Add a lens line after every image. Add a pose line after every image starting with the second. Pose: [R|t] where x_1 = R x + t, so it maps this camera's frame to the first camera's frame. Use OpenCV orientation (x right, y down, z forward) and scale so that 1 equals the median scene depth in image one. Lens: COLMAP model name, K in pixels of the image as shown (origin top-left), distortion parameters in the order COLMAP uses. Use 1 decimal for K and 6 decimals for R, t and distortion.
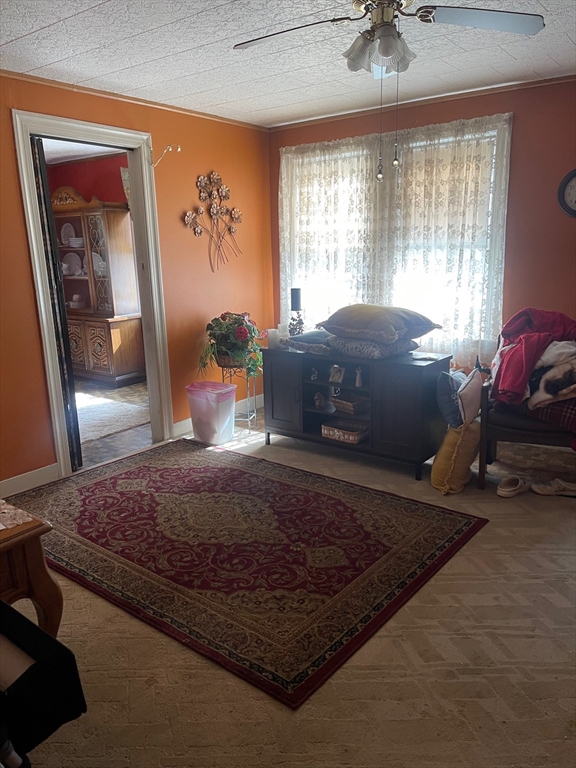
lens RADIAL K [[584.5, 0, 290.0], [0, 584.5, 386.9], [0, 0, 1]] dist [0.013893, 0.000139]
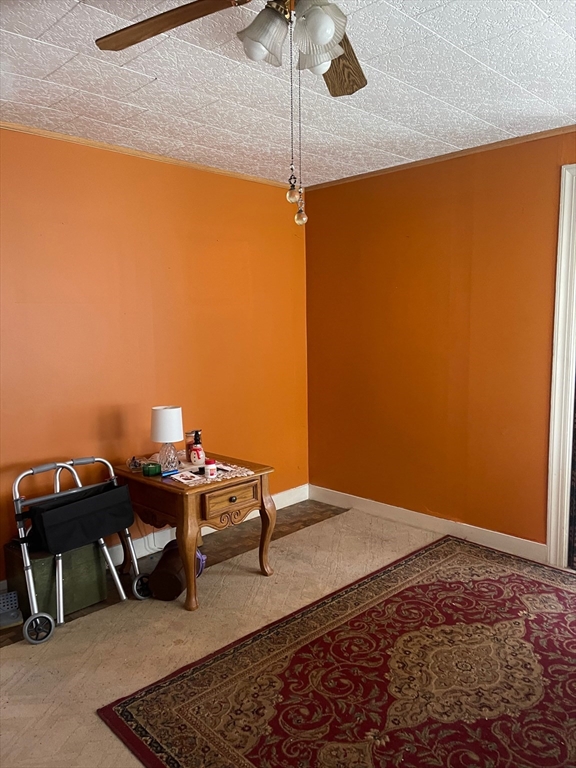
lens RADIAL K [[584.5, 0, 287.9], [0, 584.5, 384.1], [0, 0, 1]] dist [0.013893, 0.000139]
pose [[-0.129413, 0.139136, -0.981781, 0.559875], [-0.220460, 0.961289, 0.165292, -0.187857], [0.966773, 0.237834, -0.093730, 0.745850]]
